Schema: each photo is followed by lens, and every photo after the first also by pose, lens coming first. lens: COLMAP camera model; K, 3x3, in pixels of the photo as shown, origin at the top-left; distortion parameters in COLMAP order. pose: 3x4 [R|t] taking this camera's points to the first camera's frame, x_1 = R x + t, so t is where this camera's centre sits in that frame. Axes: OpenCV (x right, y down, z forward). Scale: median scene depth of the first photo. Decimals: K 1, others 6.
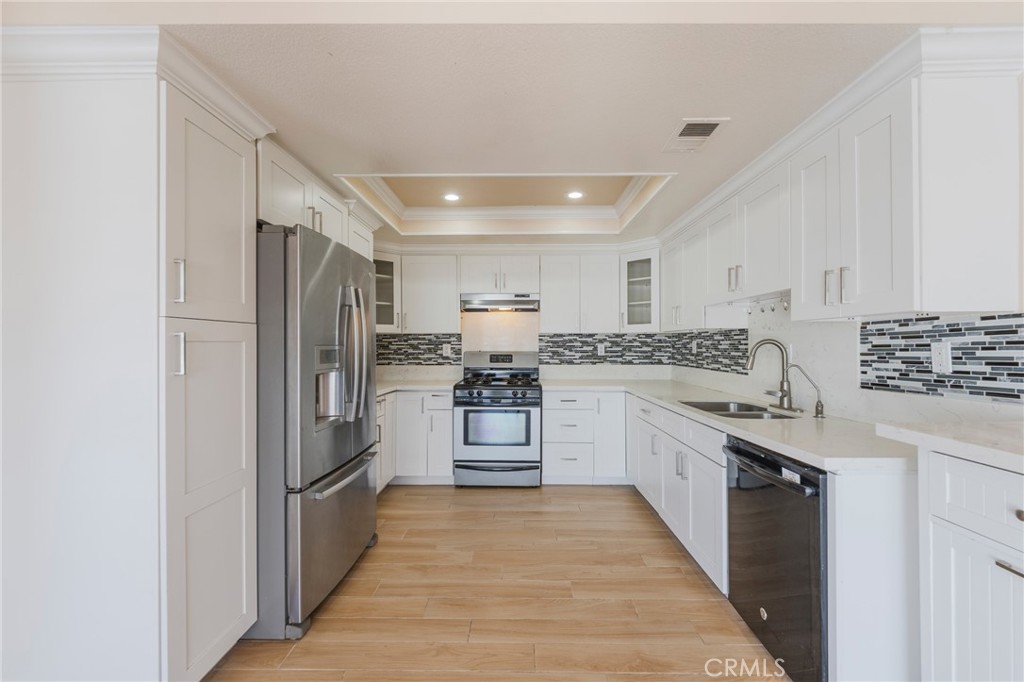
lens RADIAL K [[414.1, 0, 510.6], [0, 414.1, 344.9], [0, 0, 1]] dist [-0.001596, -0.000220]
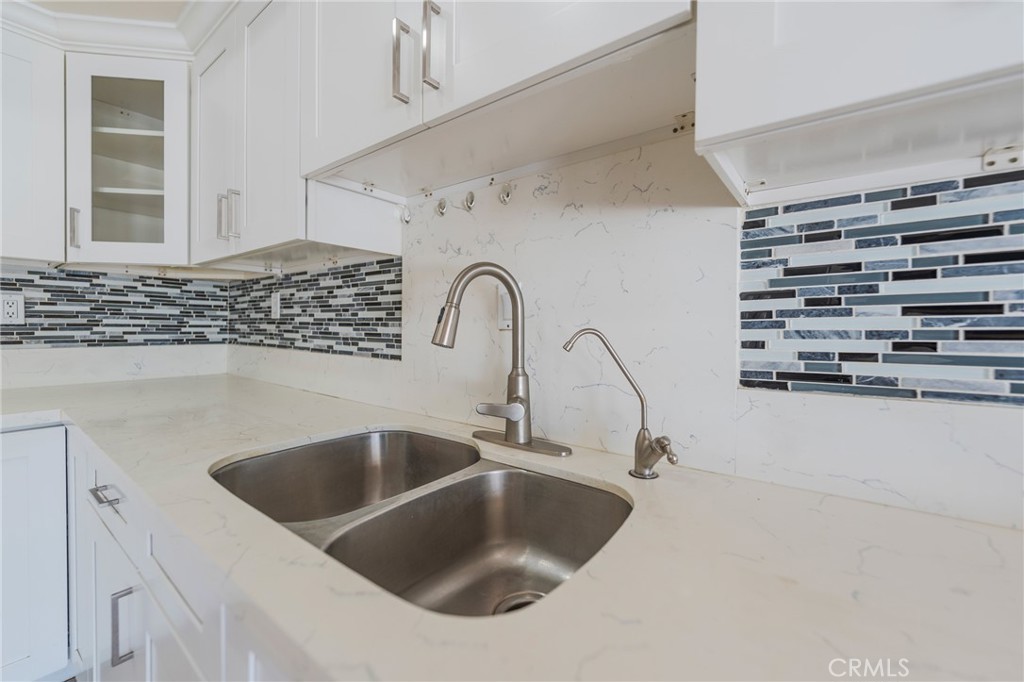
lens RADIAL K [[414.1, 0, 510.8], [0, 414.1, 332.1], [0, 0, 1]] dist [-0.001596, -0.000220]
pose [[0.594481, -0.005417, 0.804091, 0.281499], [-0.010022, 0.999850, 0.014146, 0.034722], [-0.804047, -0.016468, 0.594338, 0.634354]]
